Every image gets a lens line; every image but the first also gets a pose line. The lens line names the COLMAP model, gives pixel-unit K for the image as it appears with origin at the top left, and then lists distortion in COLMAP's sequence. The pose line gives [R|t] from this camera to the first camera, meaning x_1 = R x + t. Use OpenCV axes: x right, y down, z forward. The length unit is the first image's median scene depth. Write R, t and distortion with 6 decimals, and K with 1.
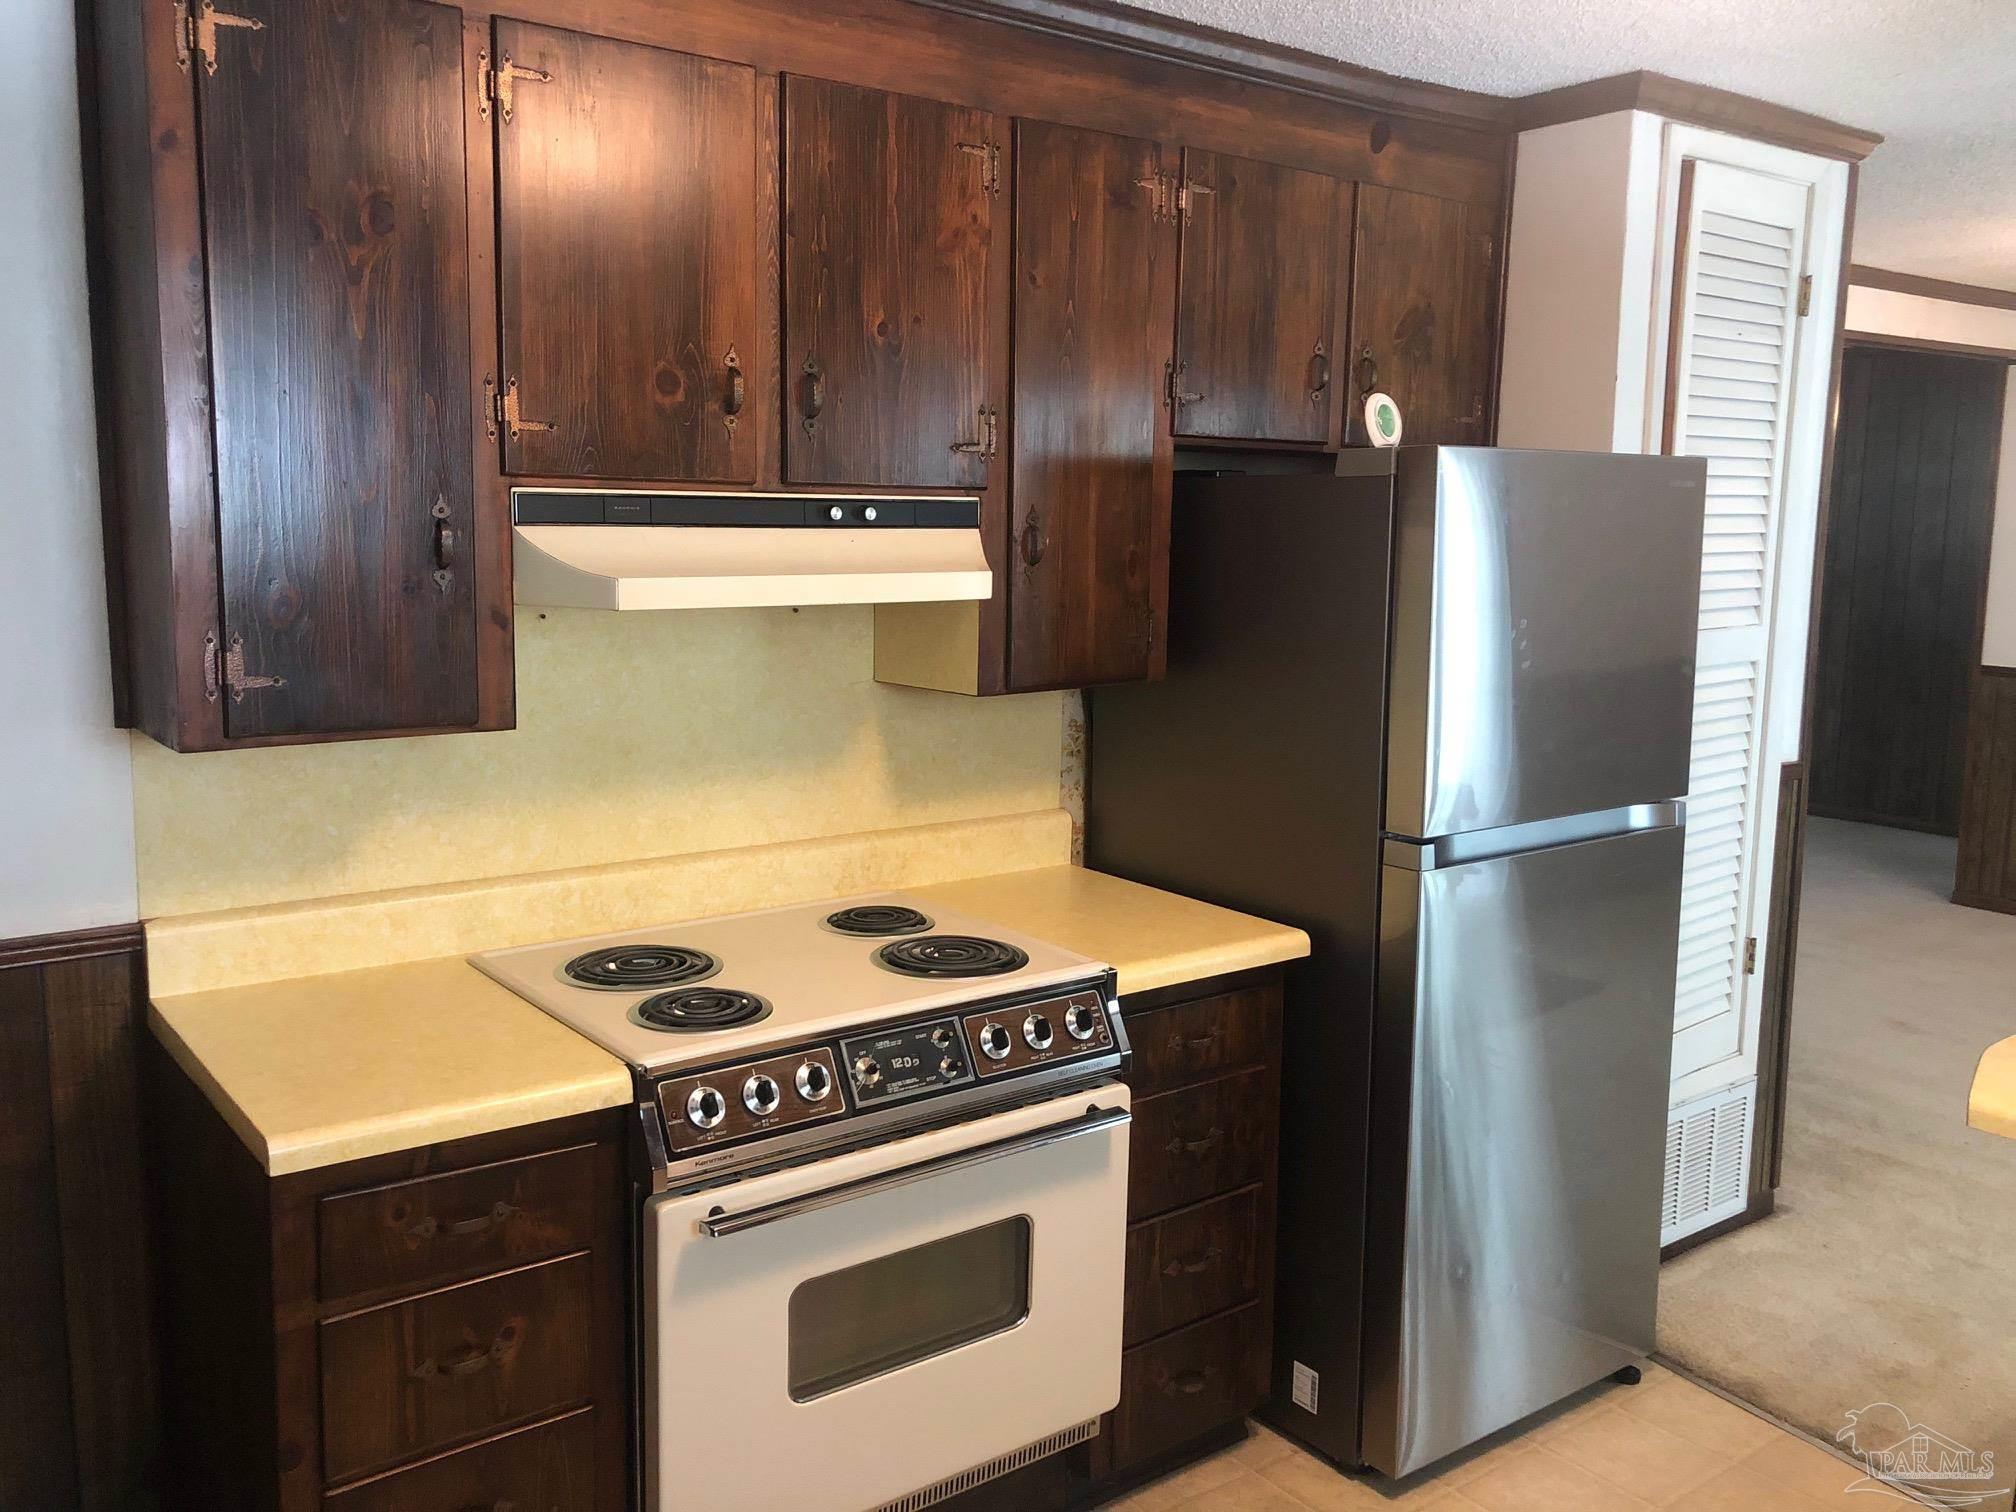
lens RADIAL K [[1645.0, 0, 1008.0], [0, 1645.0, 756.0], [0, 0, 1]] dist [0.028899, 0.003476]
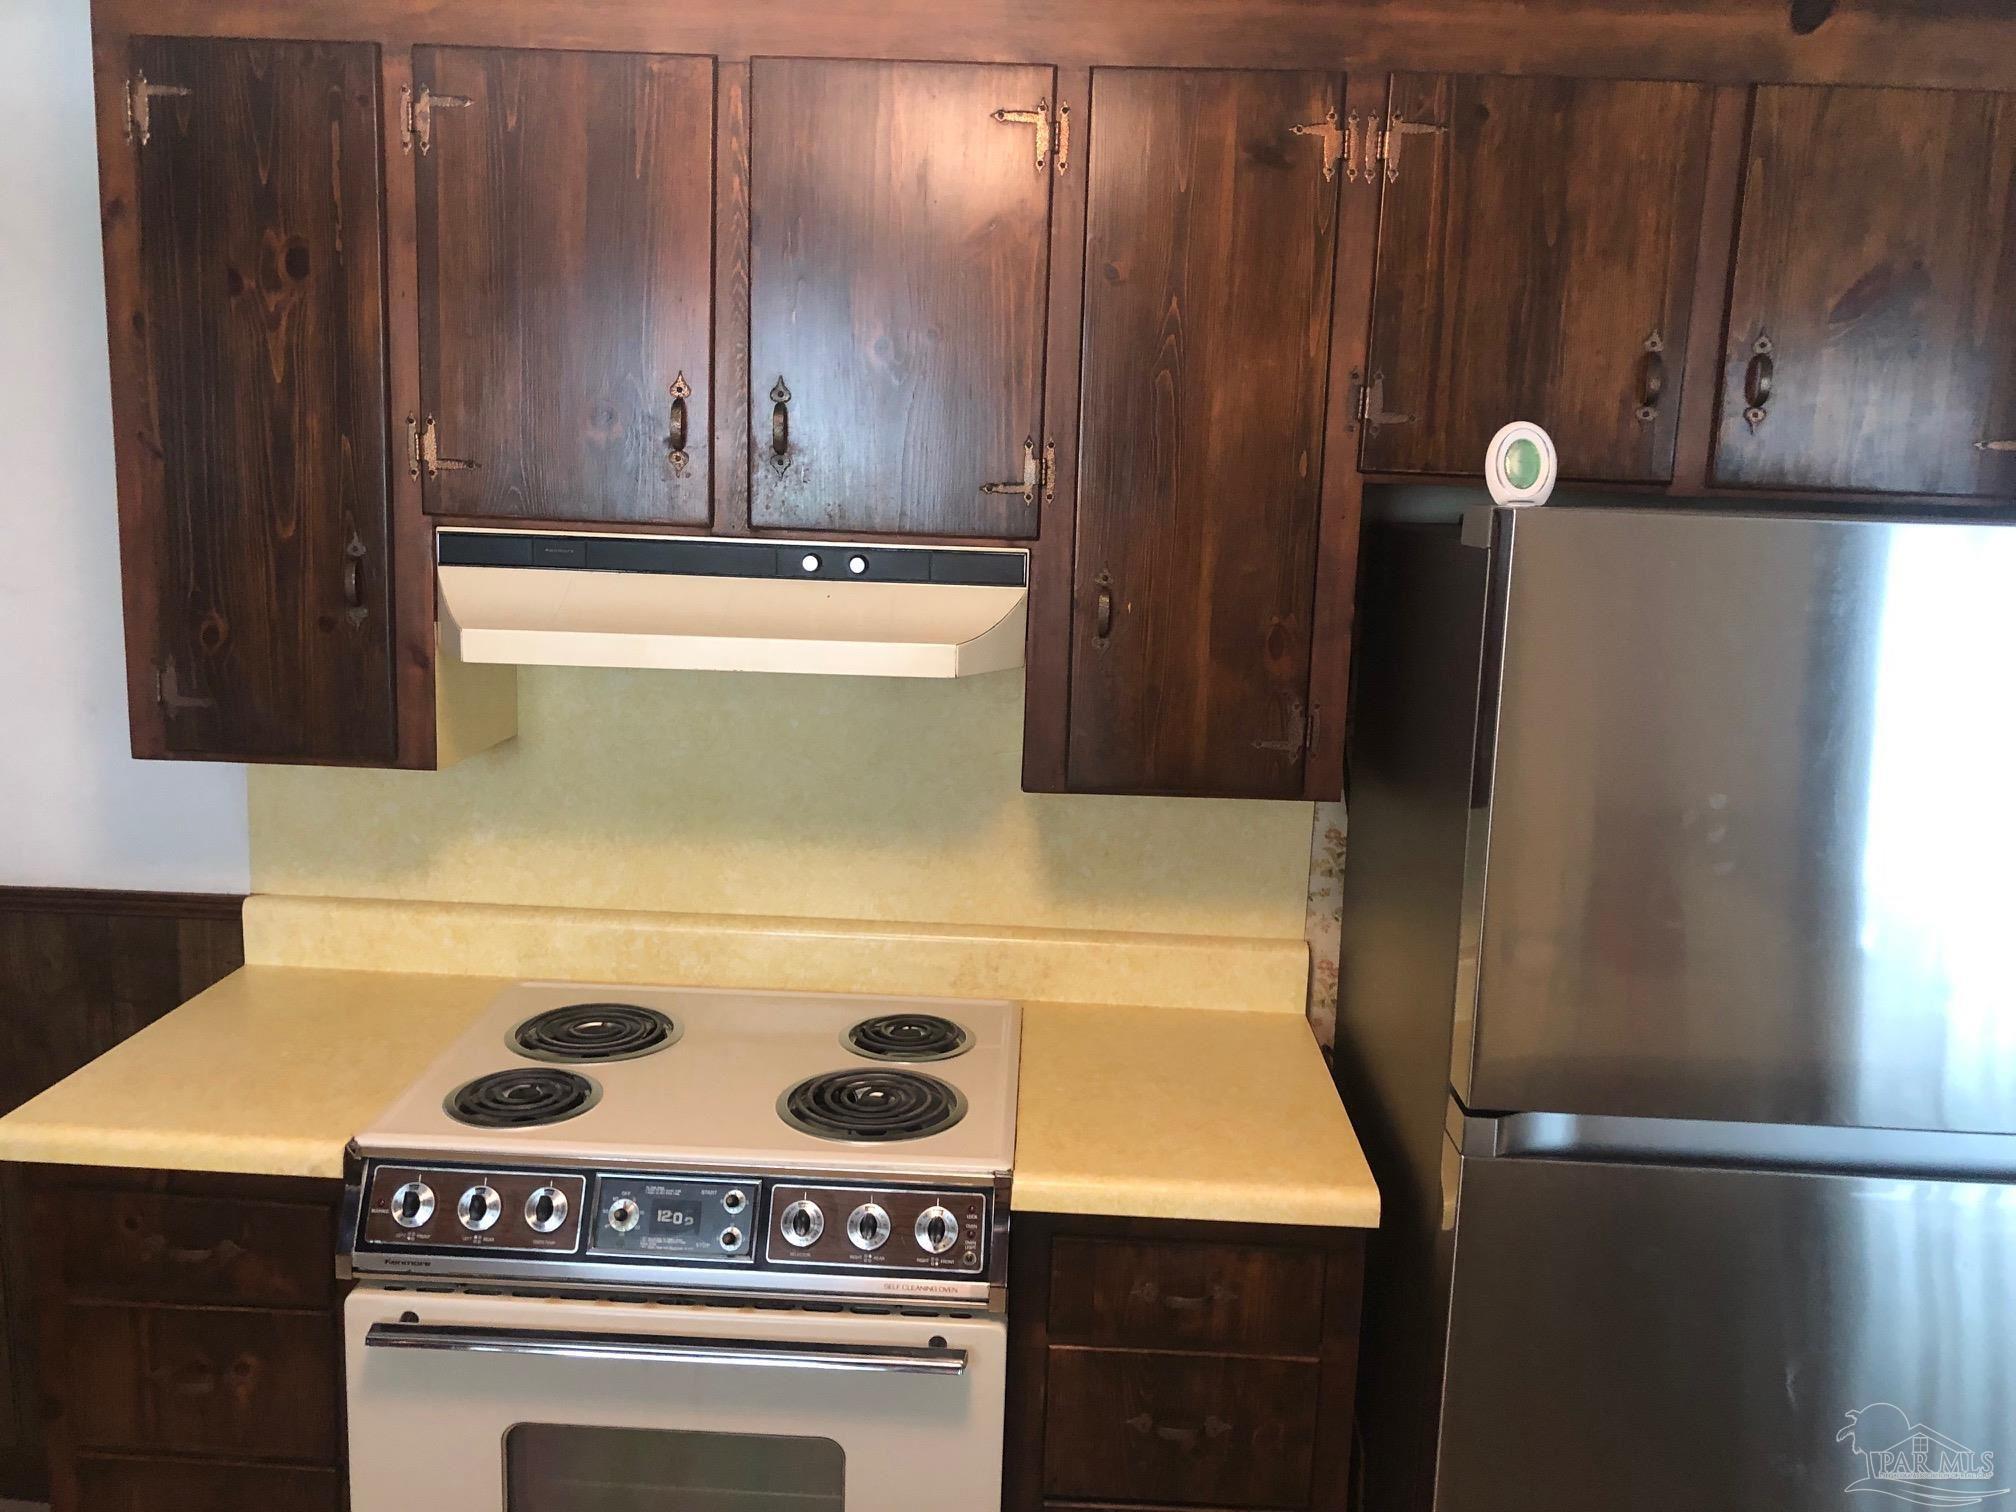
lens RADIAL K [[1652.1, 0, 1010.9], [0, 1652.1, 759.6], [0, 0, 1]] dist [-0.006741, 0.048179]
pose [[0.782636, 0.126419, -0.609507, 0.511744], [-0.116762, 0.991594, 0.055740, -0.105472], [0.611430, 0.027543, 0.790819, 0.383566]]
